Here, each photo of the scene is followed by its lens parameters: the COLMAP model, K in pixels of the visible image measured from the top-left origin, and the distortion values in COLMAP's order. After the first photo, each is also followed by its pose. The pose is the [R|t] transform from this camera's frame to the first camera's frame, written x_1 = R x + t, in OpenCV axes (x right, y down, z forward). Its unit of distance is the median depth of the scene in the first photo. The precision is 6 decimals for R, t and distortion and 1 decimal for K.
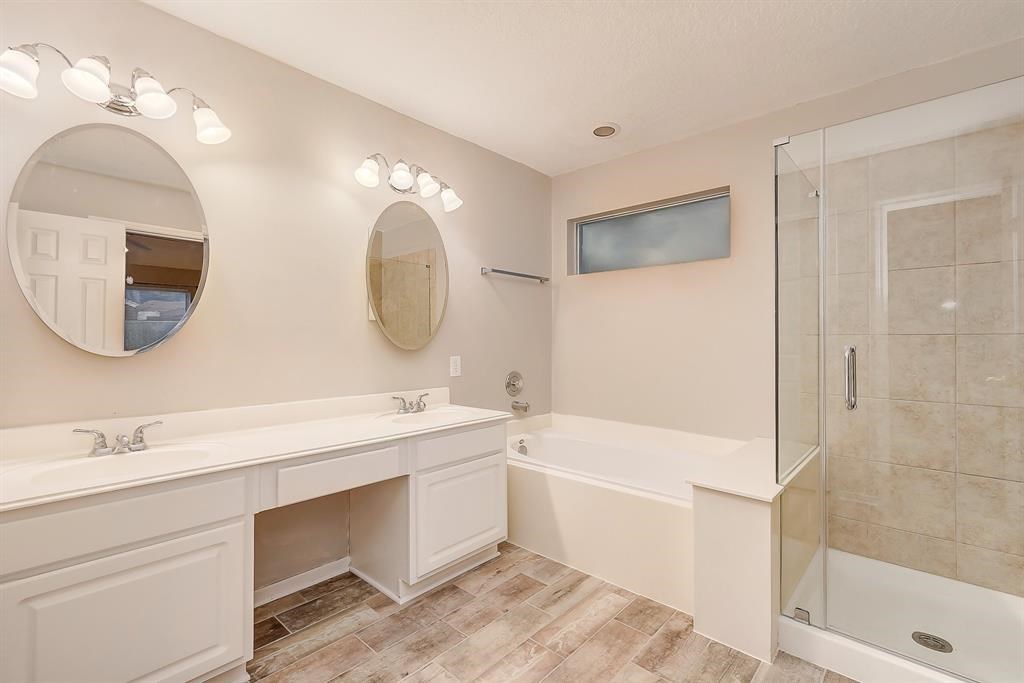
lens RADIAL K [[460.1, 0, 521.5], [0, 460.1, 337.5], [0, 0, 1]] dist [0.005062, -0.001603]
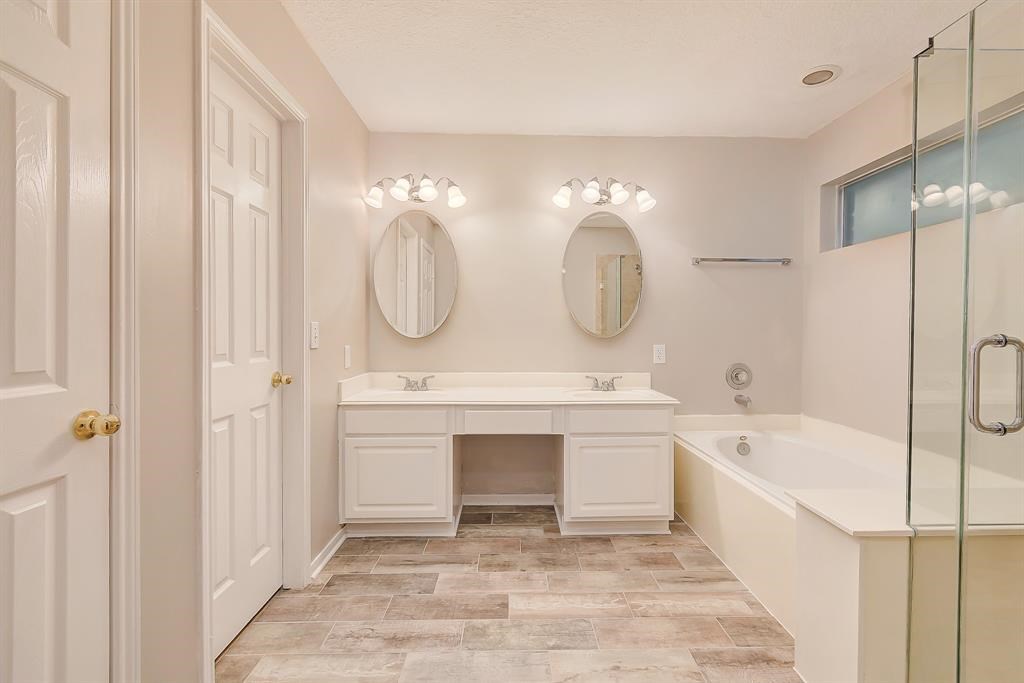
lens RADIAL K [[460.1, 0, 521.6], [0, 460.1, 340.0], [0, 0, 1]] dist [0.005062, -0.001603]
pose [[0.680419, 0.012891, -0.732710, 0.516121], [0.002433, 0.999800, 0.019850, 0.009325], [0.732820, -0.015289, 0.680251, 0.047175]]
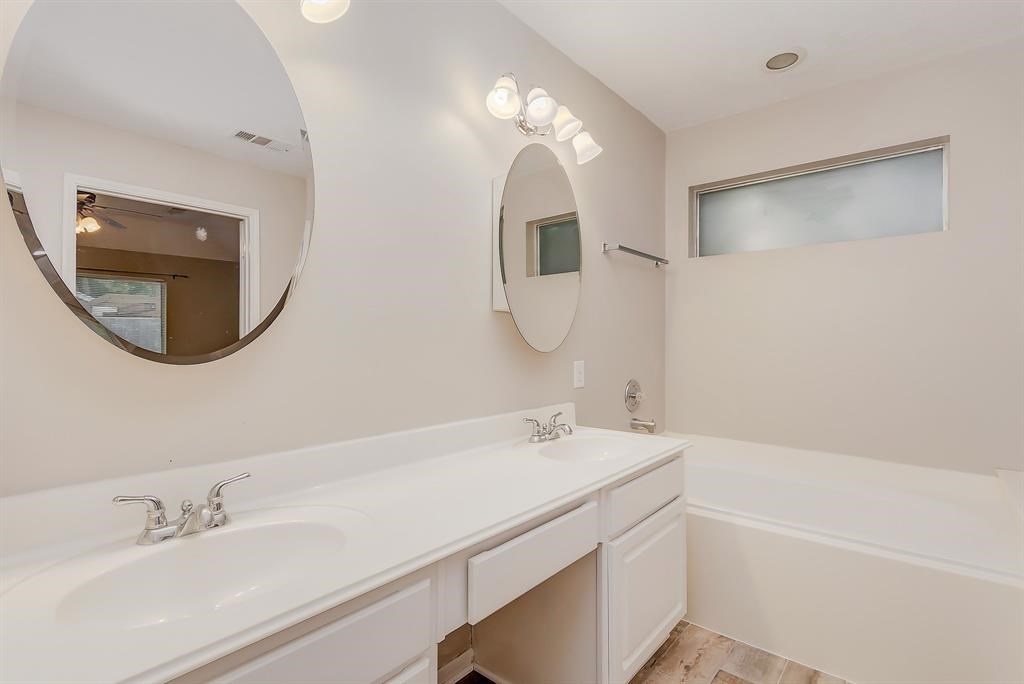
lens RADIAL K [[490.3, 0, 519.4], [0, 490.3, 338.3], [0, 0, 1]] dist [0.001009, 0.000677]
pose [[0.999288, 0.002154, 0.037676, -0.330671], [-0.002186, 0.999997, 0.000785, 0.004810], [-0.037675, -0.000866, 0.999290, 0.257212]]
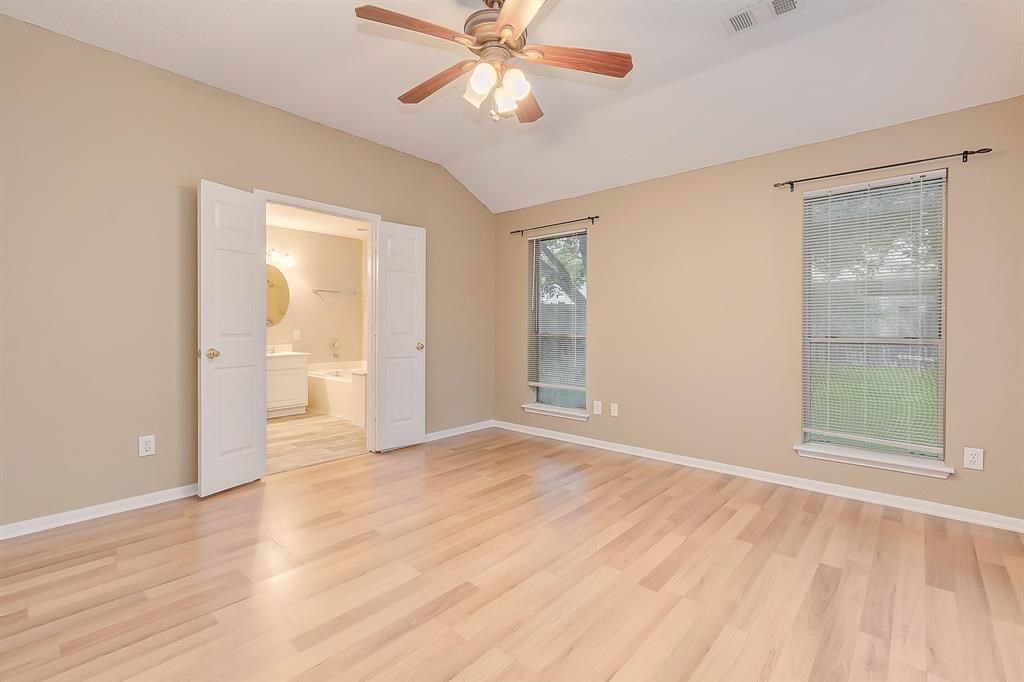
lens RADIAL K [[460.1, 0, 517.6], [0, 460.1, 330.2], [0, 0, 1]] dist [0.005062, -0.001603]
pose [[0.999991, 0.000606, 0.004284, 1.096163], [-0.000680, 0.999849, 0.017338, 0.000751], [-0.004273, -0.017341, 0.999841, -1.461143]]
